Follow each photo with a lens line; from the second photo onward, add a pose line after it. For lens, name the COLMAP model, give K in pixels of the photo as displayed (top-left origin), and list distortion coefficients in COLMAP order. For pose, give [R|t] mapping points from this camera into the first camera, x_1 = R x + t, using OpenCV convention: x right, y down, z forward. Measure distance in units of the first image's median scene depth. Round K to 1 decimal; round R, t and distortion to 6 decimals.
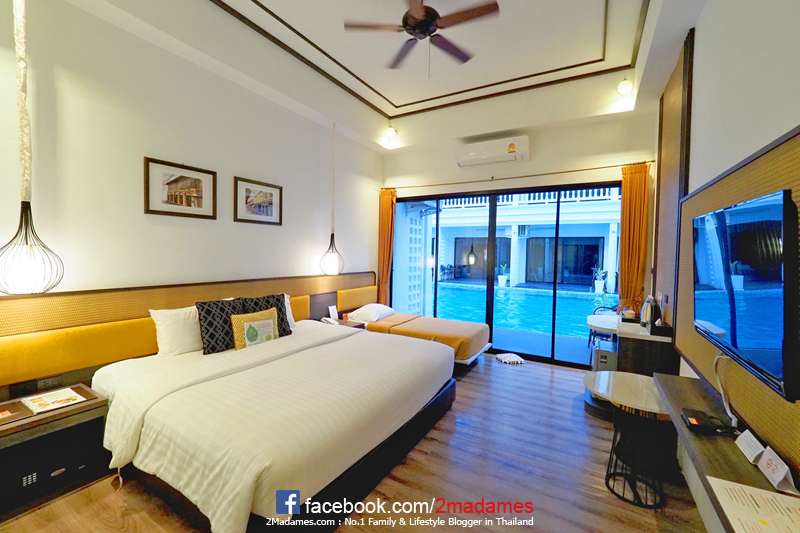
lens RADIAL K [[335.5, 0, 391.8], [0, 335.5, 265.2], [0, 0, 1]] dist [0.003681, -0.000389]
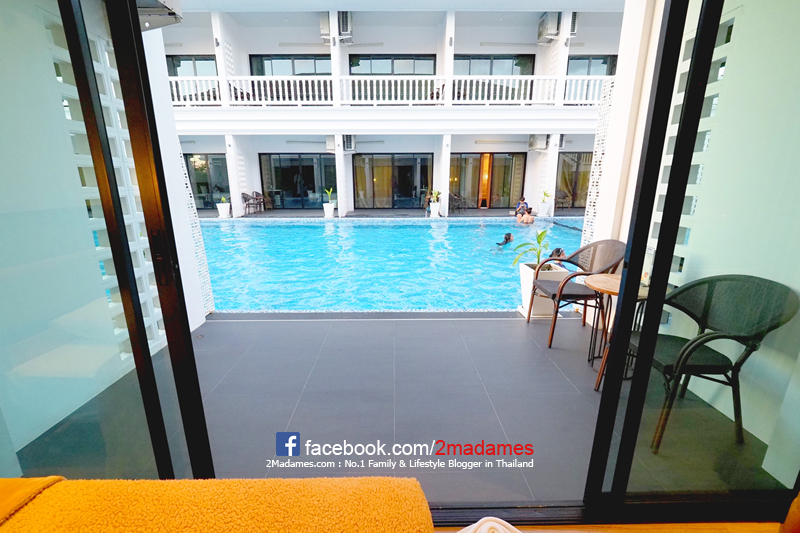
lens RADIAL K [[335.5, 0, 396.3], [0, 335.5, 269.0], [0, 0, 1]] dist [0.003681, -0.000389]
pose [[0.858831, -0.158311, 0.487182, 0.065676], [0.038939, 0.968471, 0.246063, -0.007848], [-0.510776, -0.192357, 0.837918, 0.254246]]
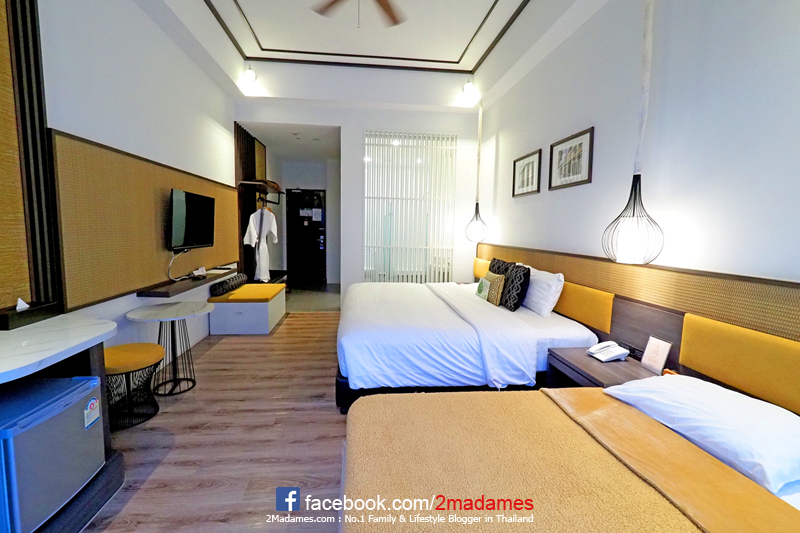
lens RADIAL K [[335.5, 0, 395.9], [0, 335.5, 260.7], [0, 0, 1]] dist [0.003681, -0.000389]
pose [[-0.796298, 0.030441, -0.604138, 0.528773], [-0.053405, 0.991295, 0.120341, -0.022263], [0.602543, 0.128091, -0.787740, 1.634519]]
